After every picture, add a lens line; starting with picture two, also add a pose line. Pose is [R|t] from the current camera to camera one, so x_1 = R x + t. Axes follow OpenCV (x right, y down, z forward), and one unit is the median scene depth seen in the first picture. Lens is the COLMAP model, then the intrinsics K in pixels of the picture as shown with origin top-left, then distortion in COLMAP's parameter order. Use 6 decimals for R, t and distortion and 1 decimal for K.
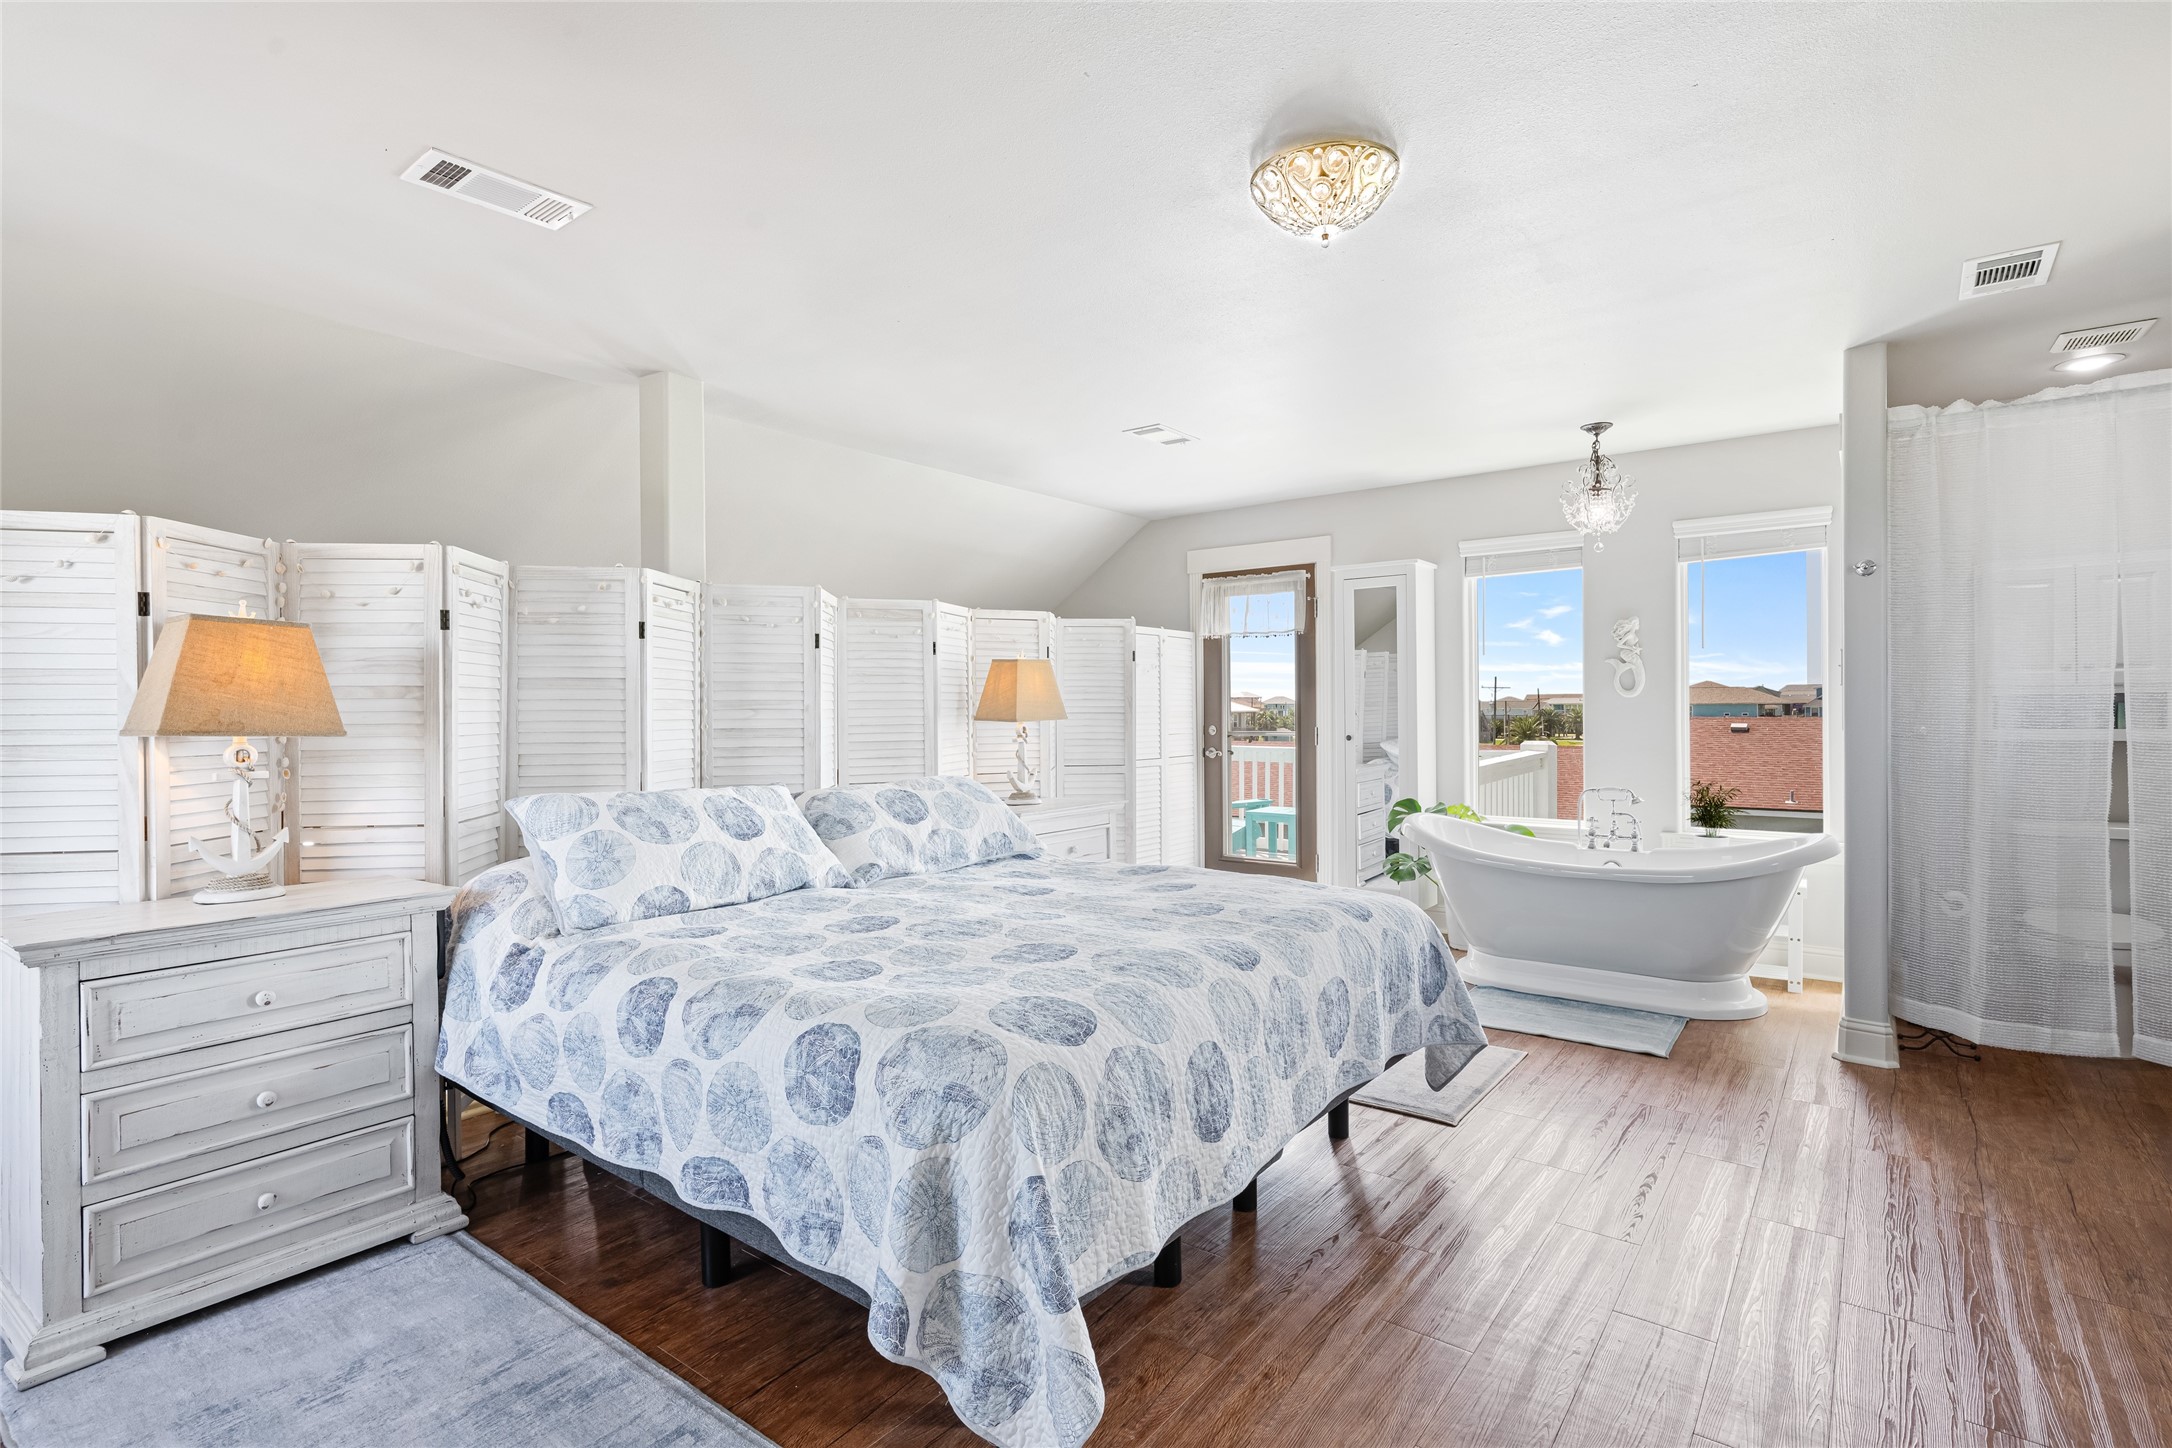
lens RADIAL K [[1053.7, 0, 1073.2], [0, 1053.7, 708.0], [0, 0, 1]] dist [-0.004206, 0.003111]
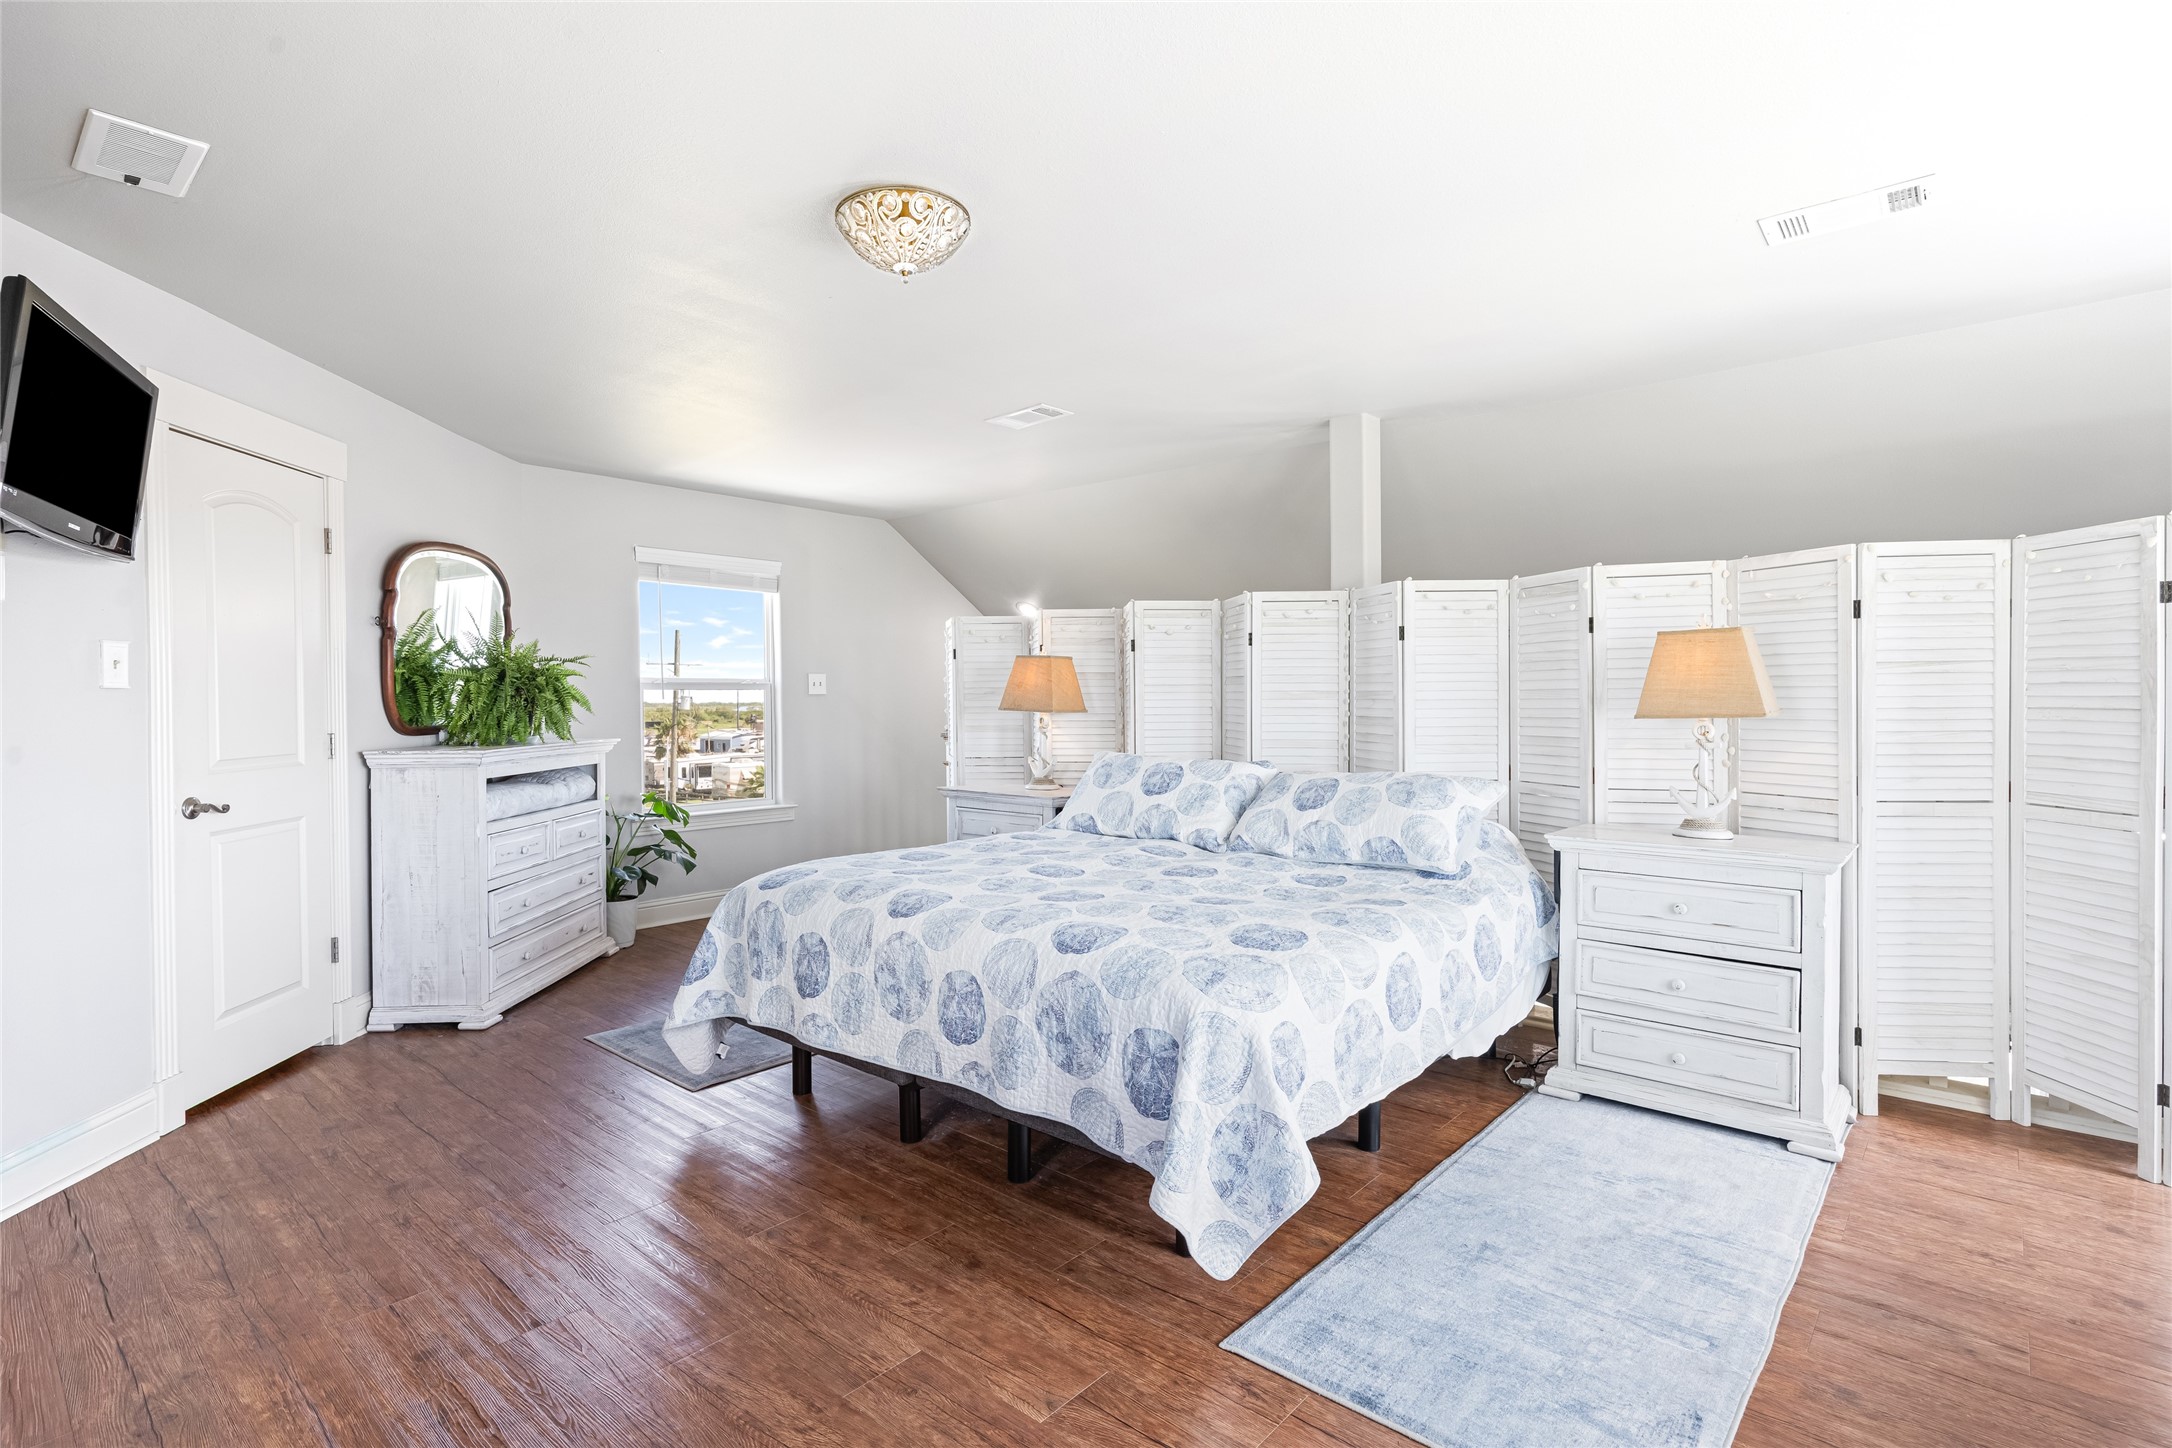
lens RADIAL K [[1053.7, 0, 1083.1], [0, 1053.7, 708.7], [0, 0, 1]] dist [-0.004206, 0.003111]
pose [[-0.063428, 0.016091, -0.997857, 0.629565], [0.003361, 0.999868, 0.015910, -0.005808], [0.997981, -0.002345, -0.063474, 0.594800]]
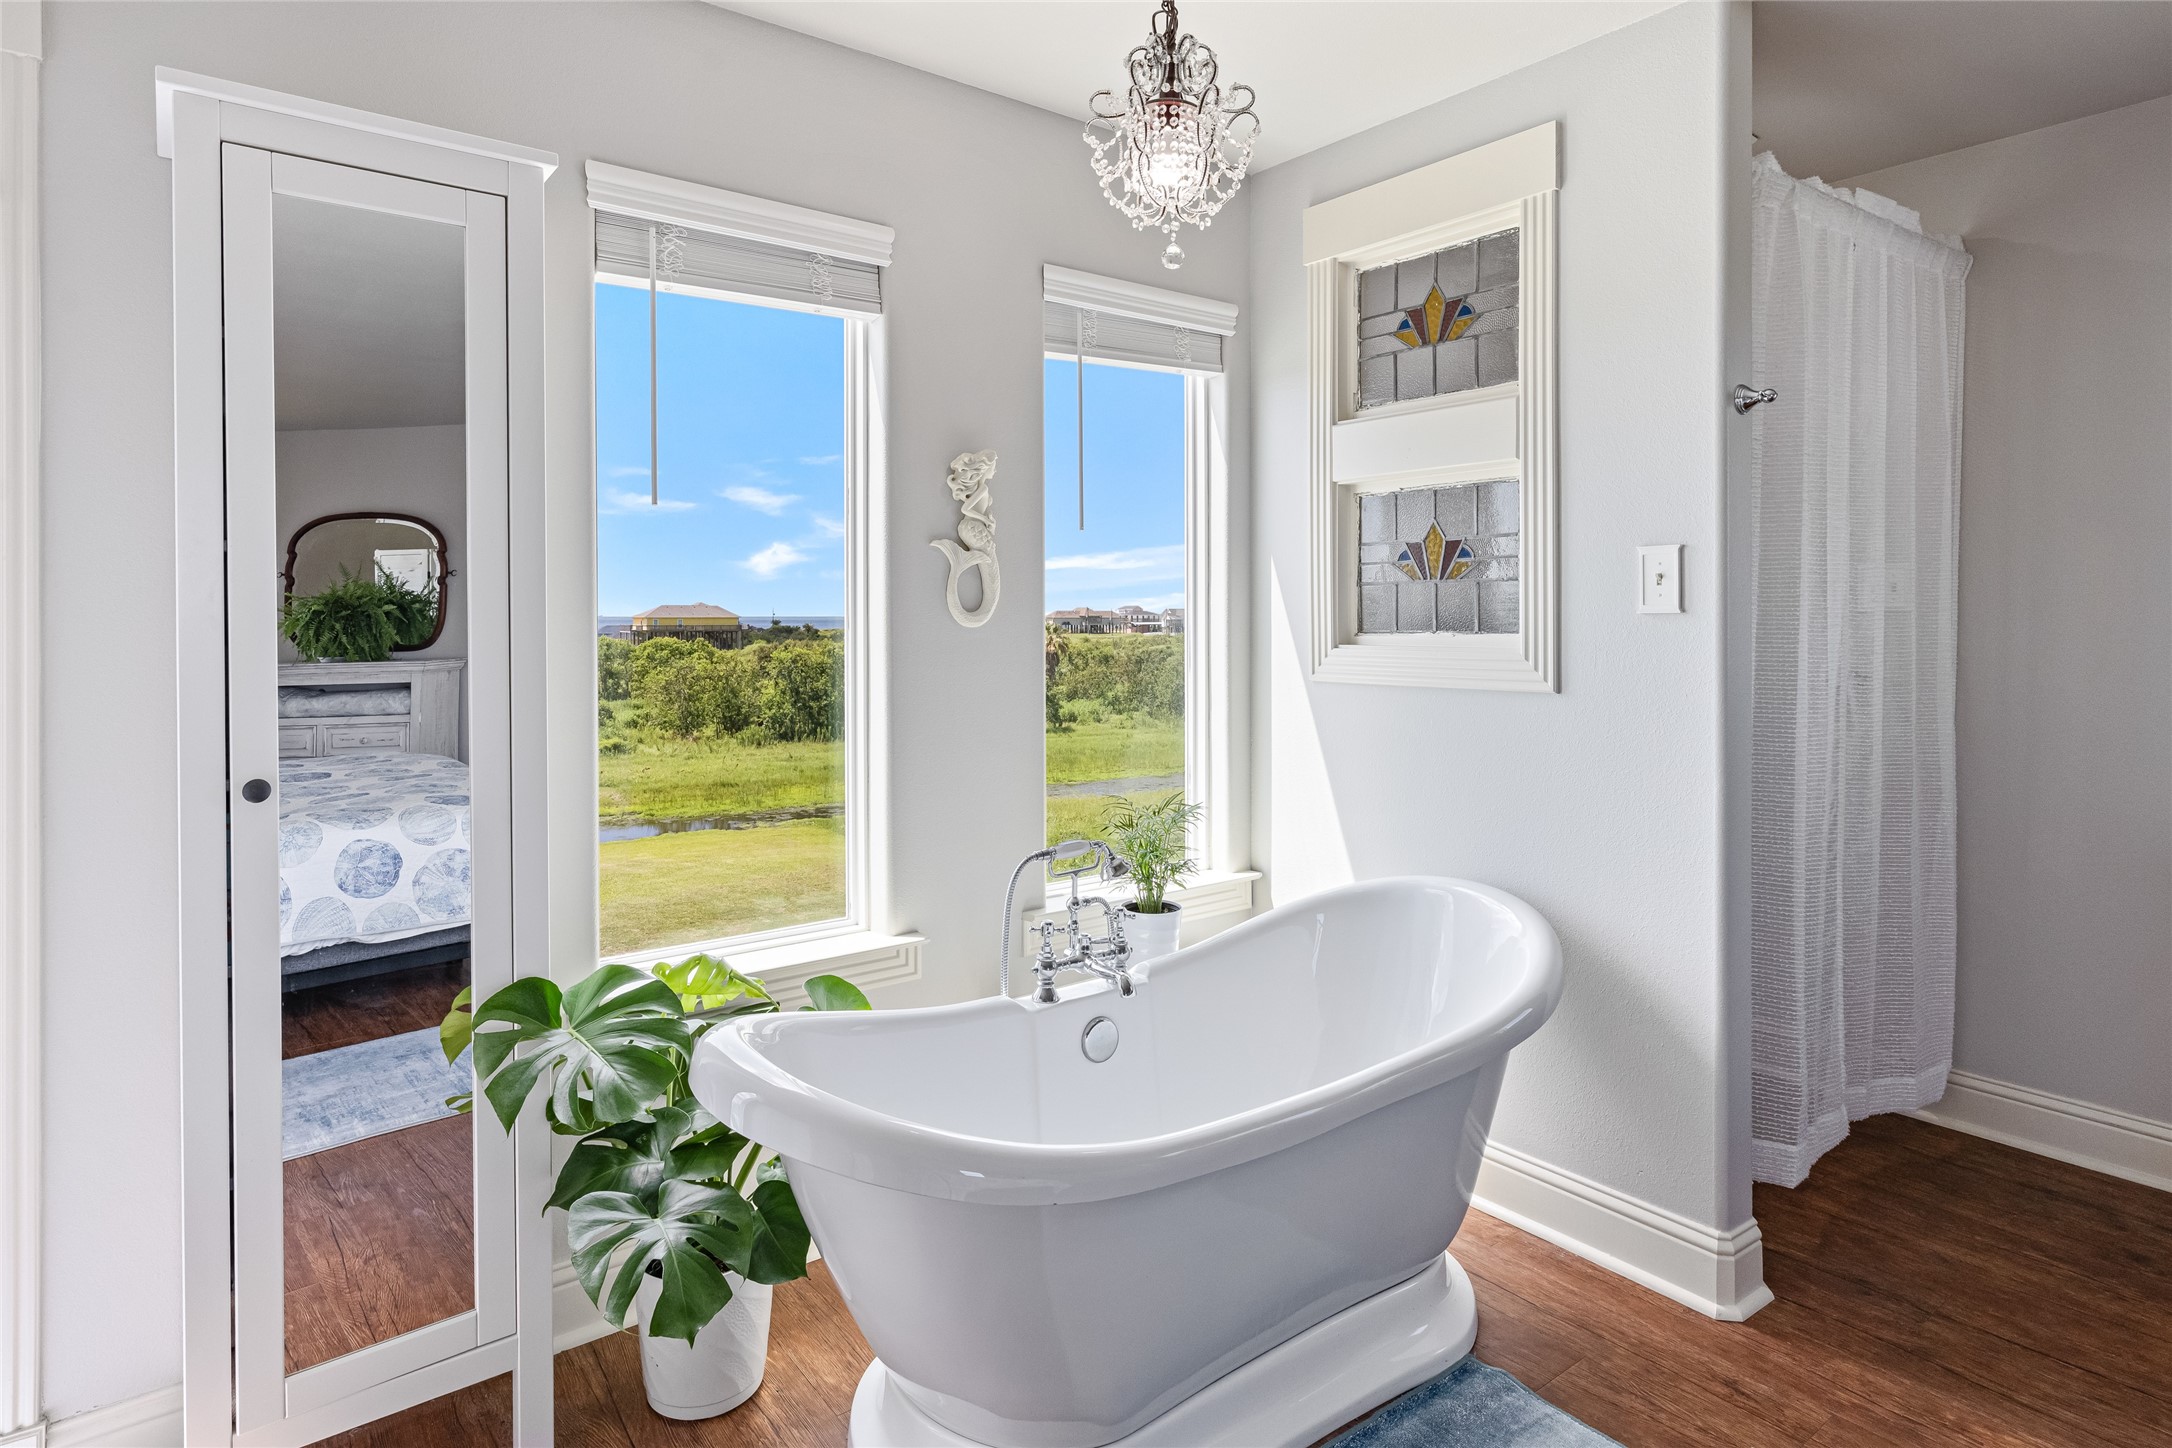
lens RADIAL K [[1194.7, 0, 1089.4], [0, 1194.7, 623.0], [0, 0, 1]] dist [-0.006154, -0.000344]
pose [[0.253765, 0.003175, 0.967261, 0.048009], [-0.000231, 0.999995, -0.003222, -0.010936], [-0.967266, 0.000594, 0.253764, 0.845764]]
